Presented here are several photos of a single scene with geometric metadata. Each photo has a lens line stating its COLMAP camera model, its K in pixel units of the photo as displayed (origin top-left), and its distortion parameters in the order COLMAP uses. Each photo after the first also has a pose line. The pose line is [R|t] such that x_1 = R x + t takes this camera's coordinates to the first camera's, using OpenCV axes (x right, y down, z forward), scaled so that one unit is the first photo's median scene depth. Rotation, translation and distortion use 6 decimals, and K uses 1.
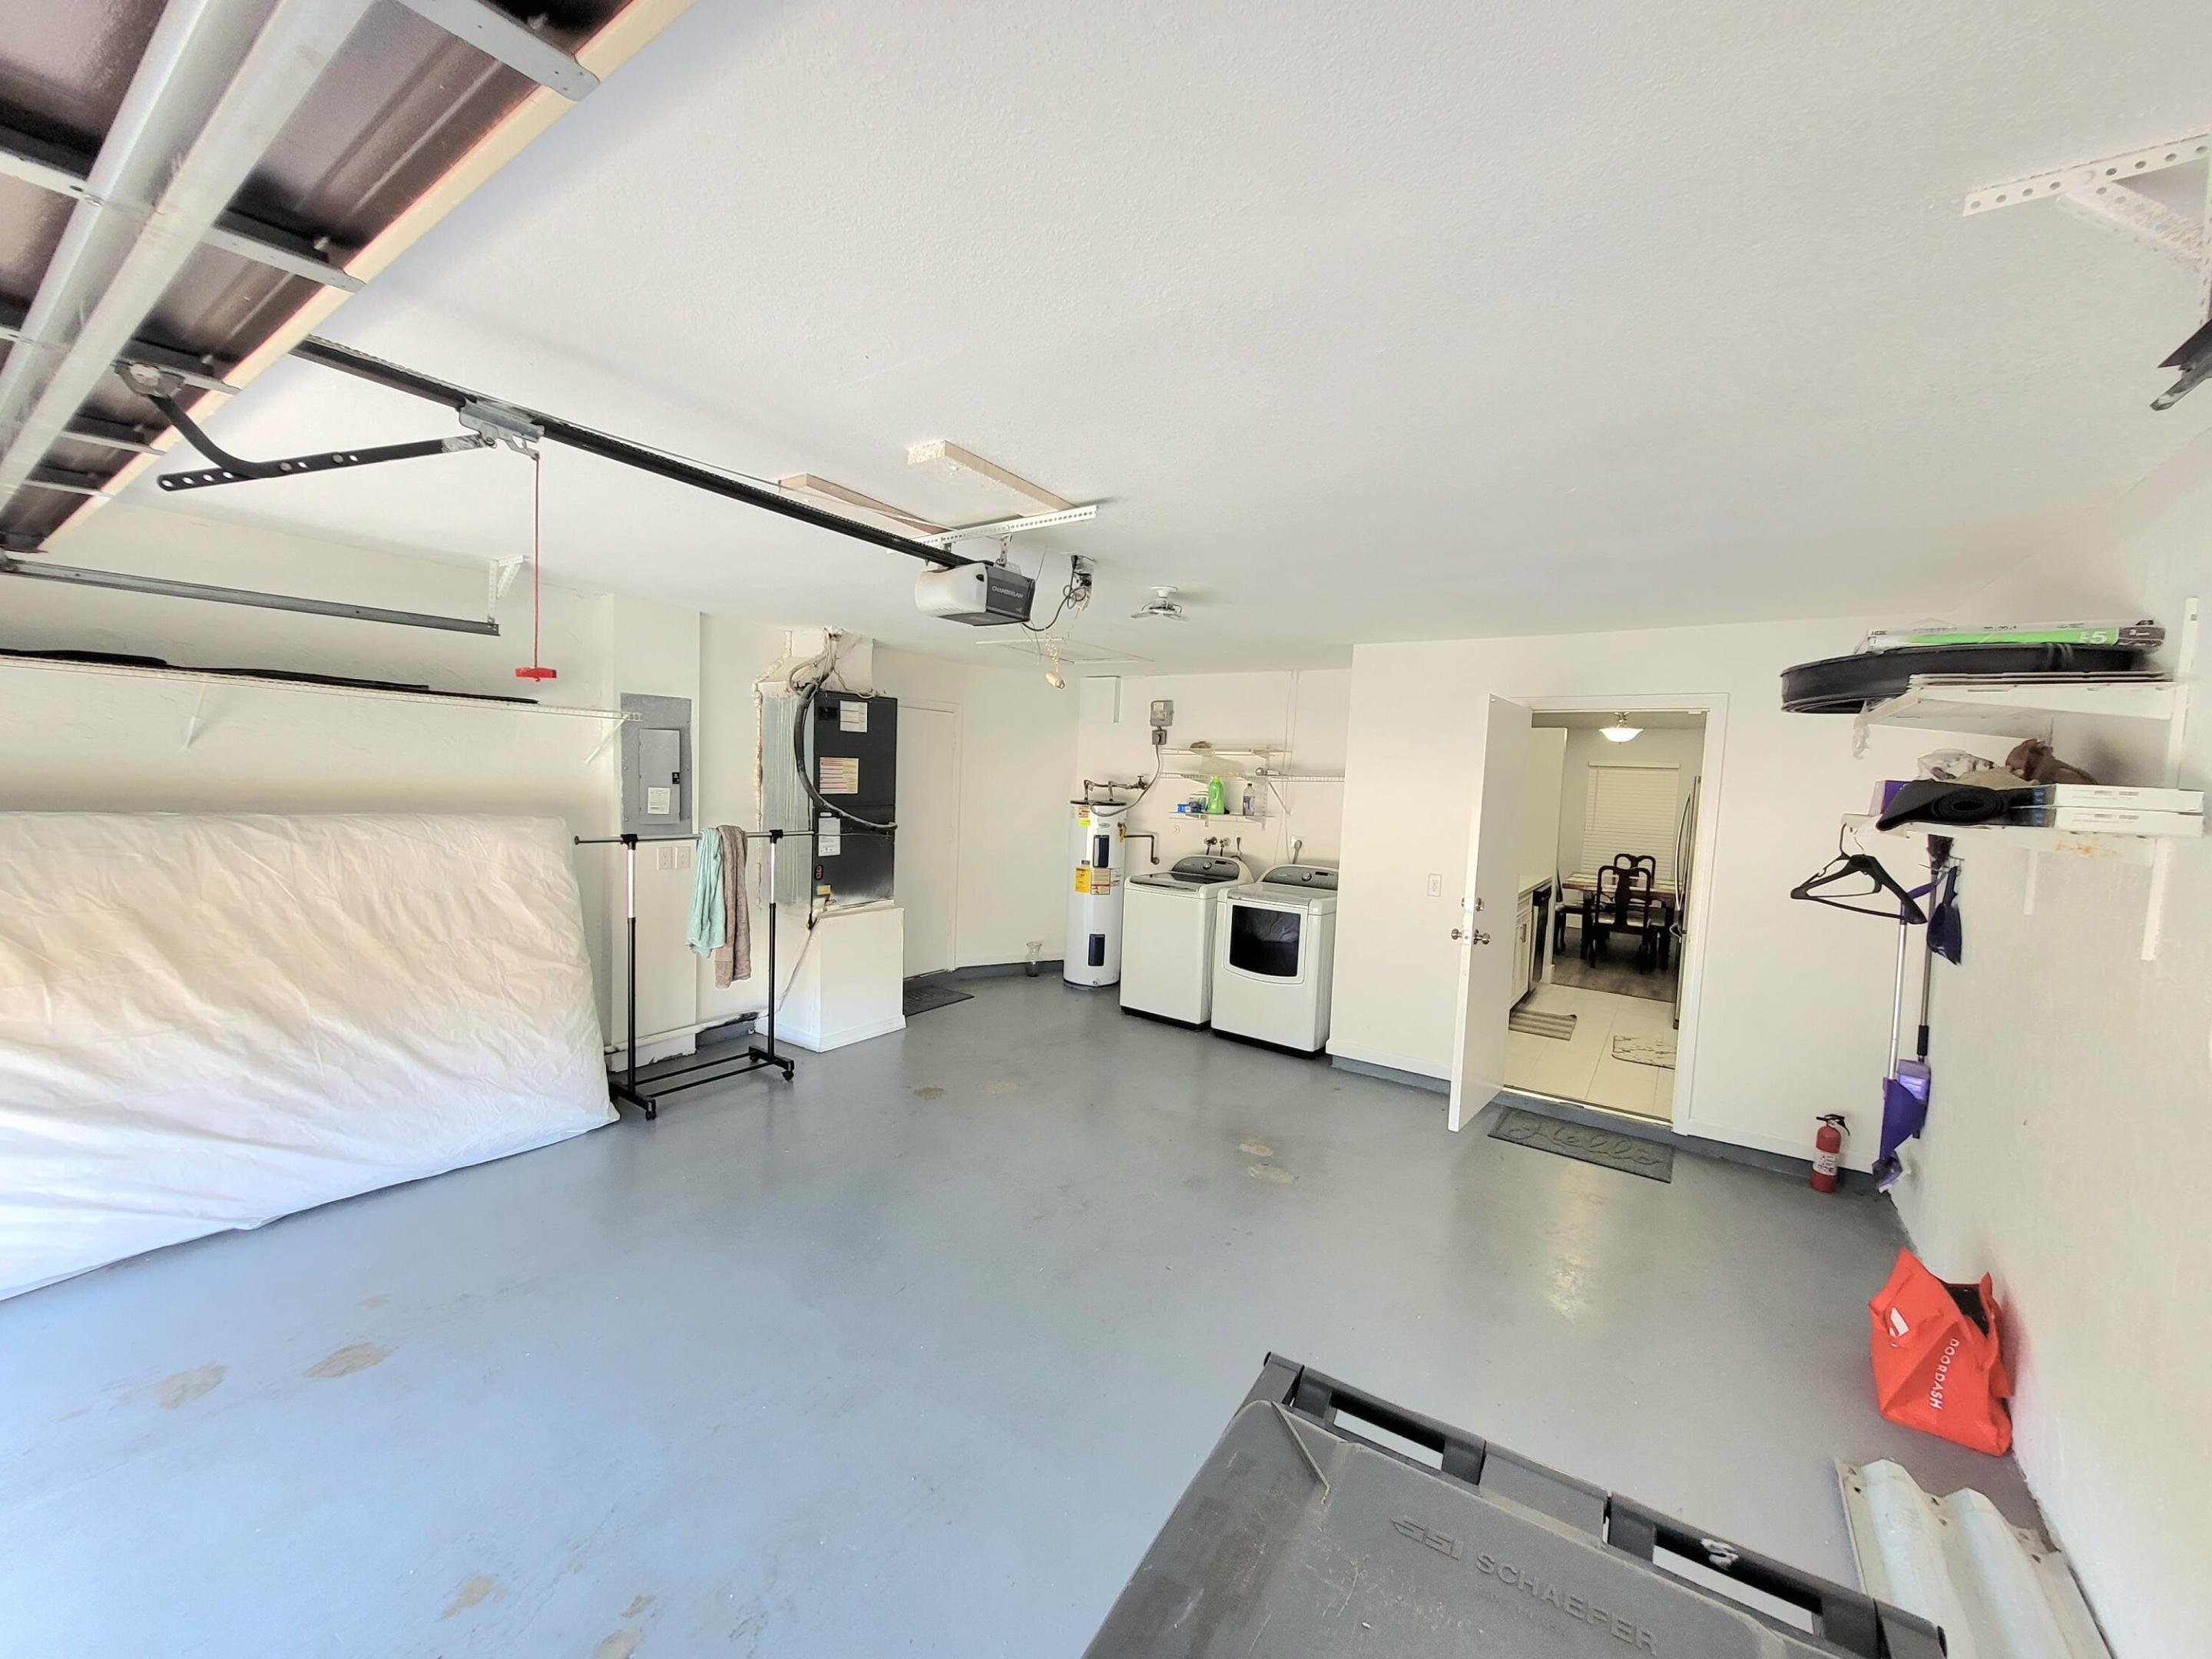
lens RADIAL K [[864.4, 0, 1101.5], [0, 864.4, 830.8], [0, 0, 1]] dist [0.000964, -0.000989]
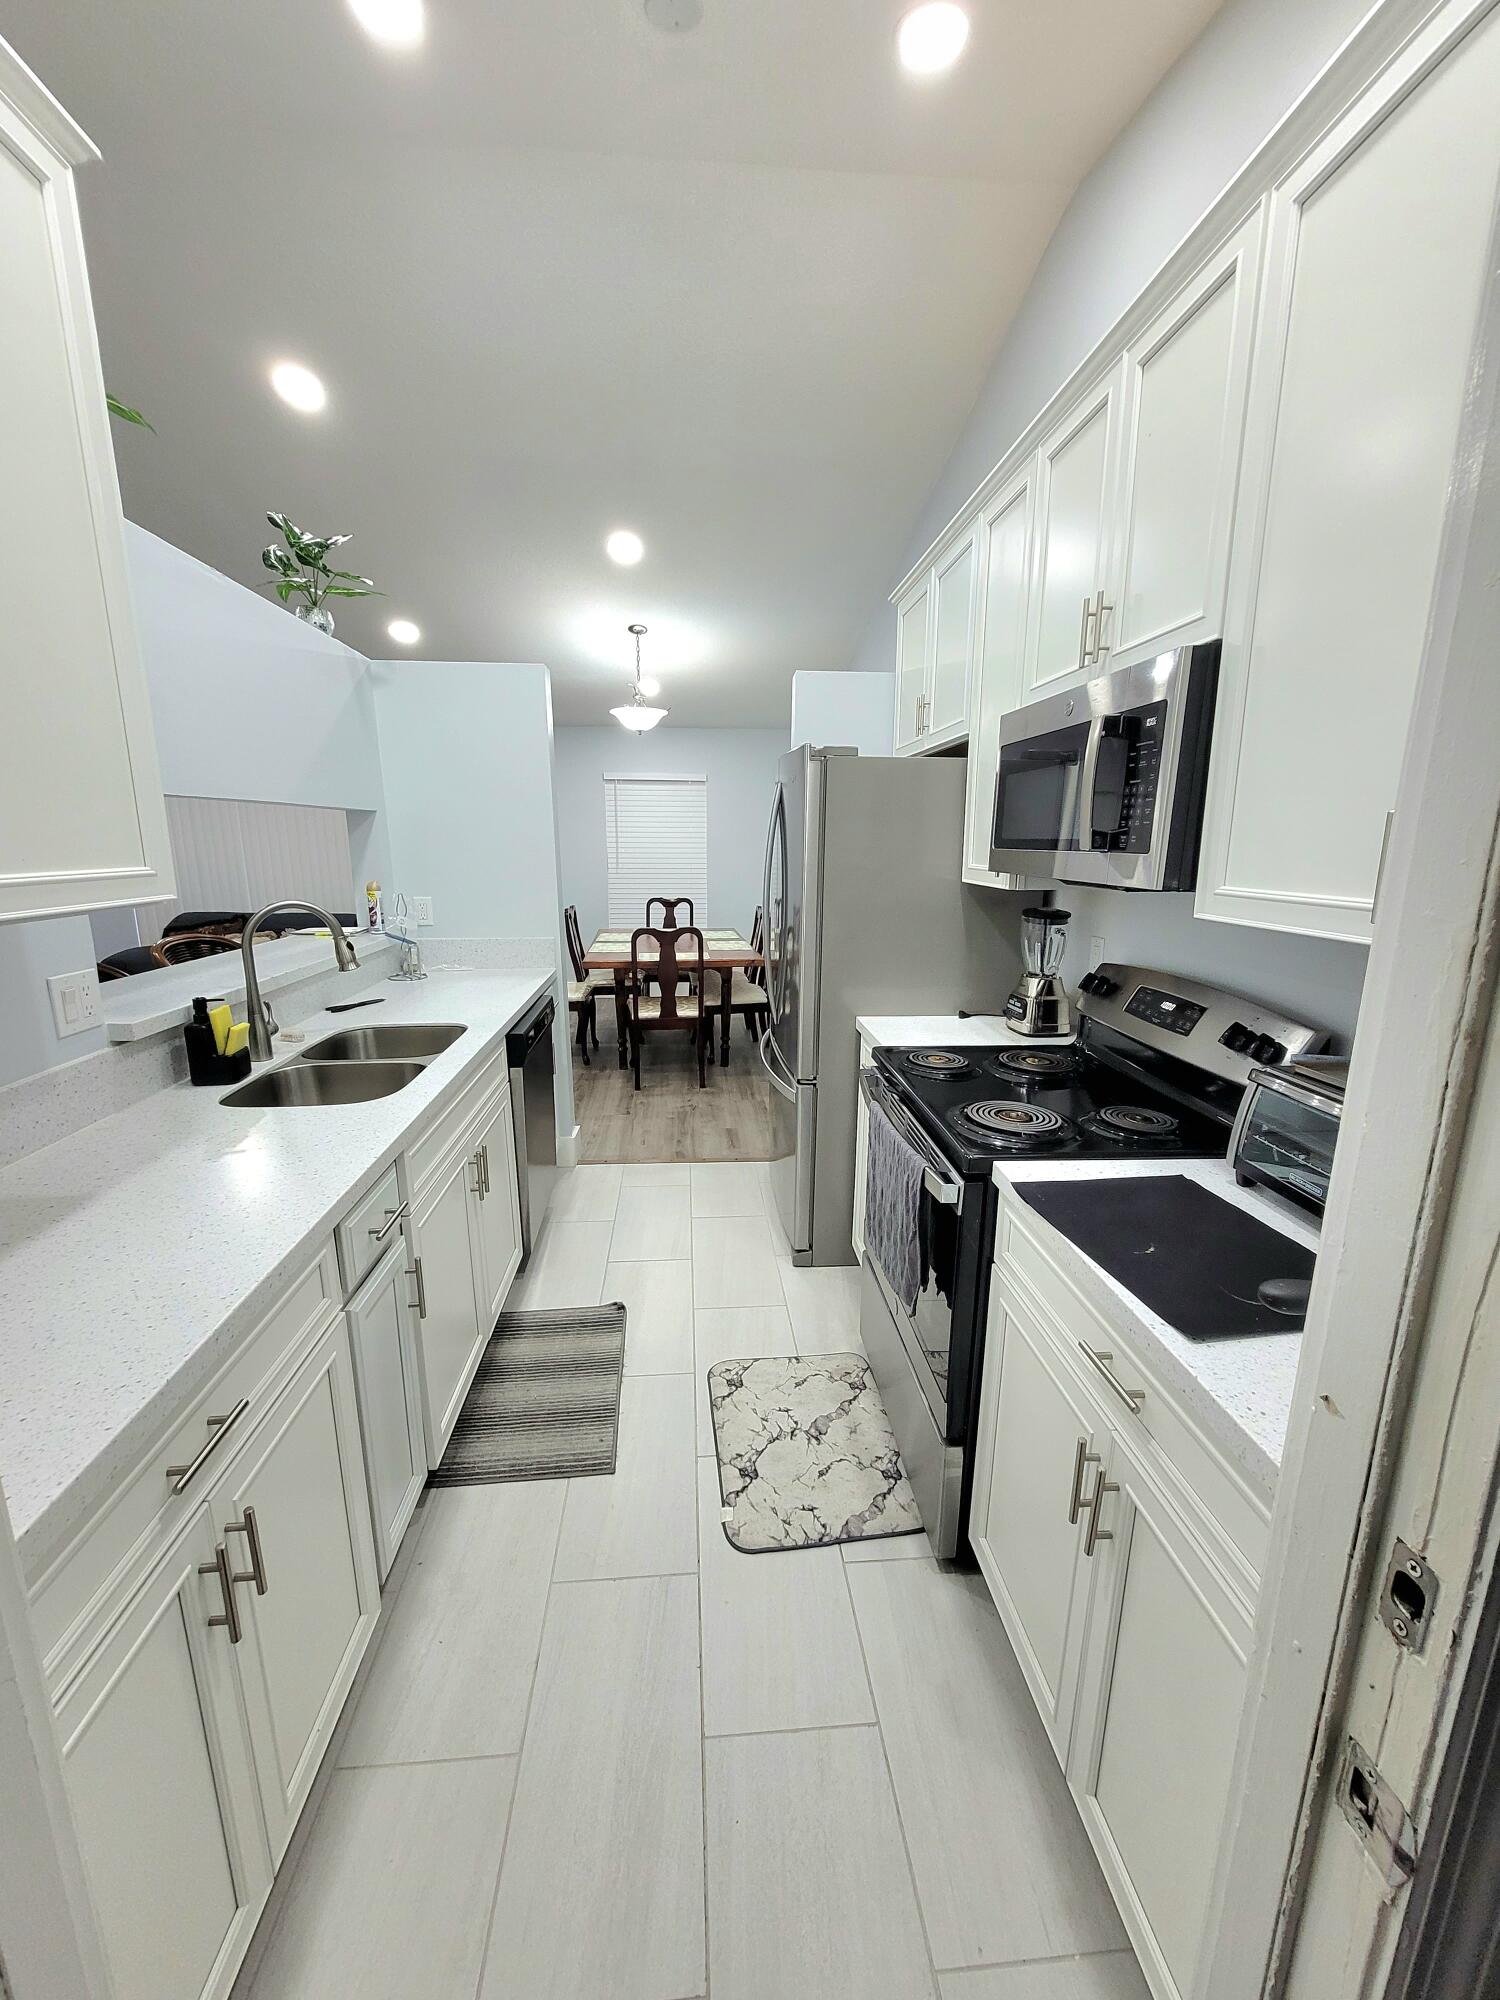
lens RADIAL K [[781.6, 0, 749.1], [0, 781.6, 1004.3], [0, 0, 1]] dist [0.000964, -0.000989]
pose [[0.775345, -0.170587, 0.608062, 0.276544], [0.065442, 0.979347, 0.191302, -0.008768], [-0.628138, -0.108533, 0.770496, 0.484045]]
